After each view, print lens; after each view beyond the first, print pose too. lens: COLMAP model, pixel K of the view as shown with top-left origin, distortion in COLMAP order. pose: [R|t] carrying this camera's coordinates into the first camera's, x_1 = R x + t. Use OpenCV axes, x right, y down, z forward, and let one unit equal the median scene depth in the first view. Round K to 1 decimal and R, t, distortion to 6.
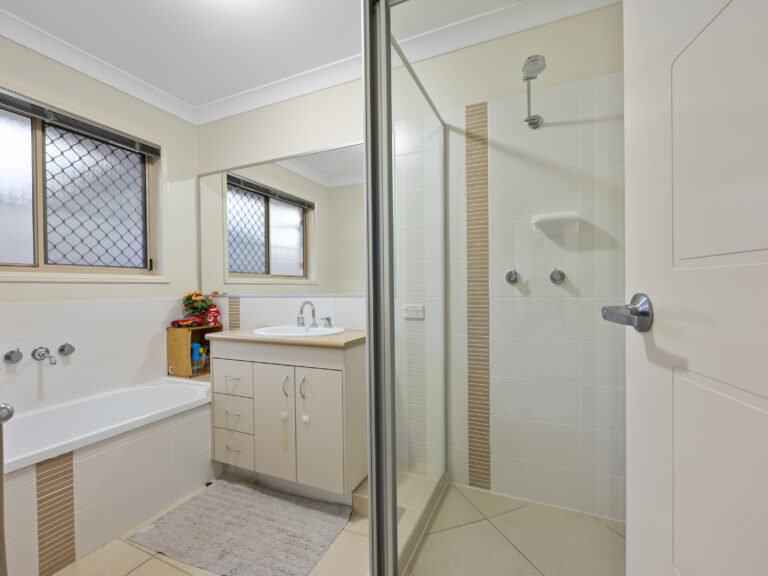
lens RADIAL K [[348.2, 0, 385.2], [0, 348.2, 289.5], [0, 0, 1]] dist [0.001316, 0.000494]
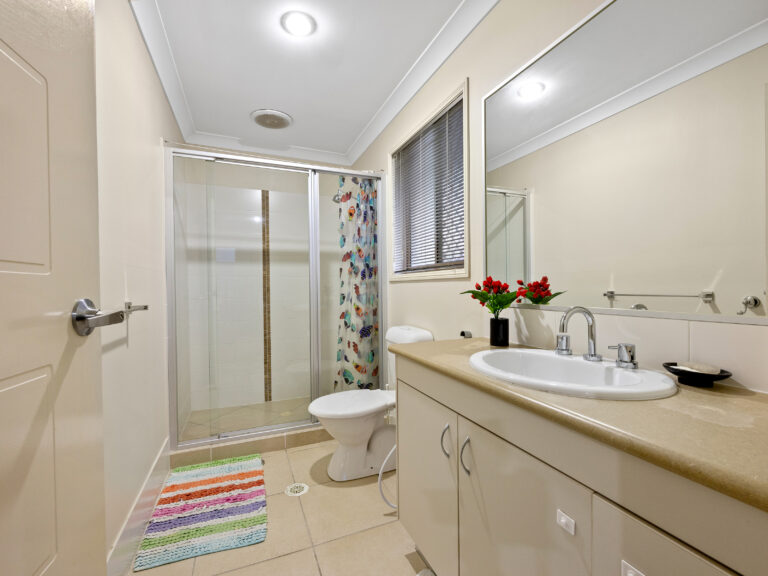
lens RADIAL K [[348.2, 0, 383.4], [0, 348.2, 289.4], [0, 0, 1]] dist [0.001316, 0.000494]
pose [[0.733253, 0.033187, -0.679145, -0.094881], [-0.019434, 0.999423, 0.027856, 0.002713], [0.679678, -0.007227, 0.733475, 0.463655]]
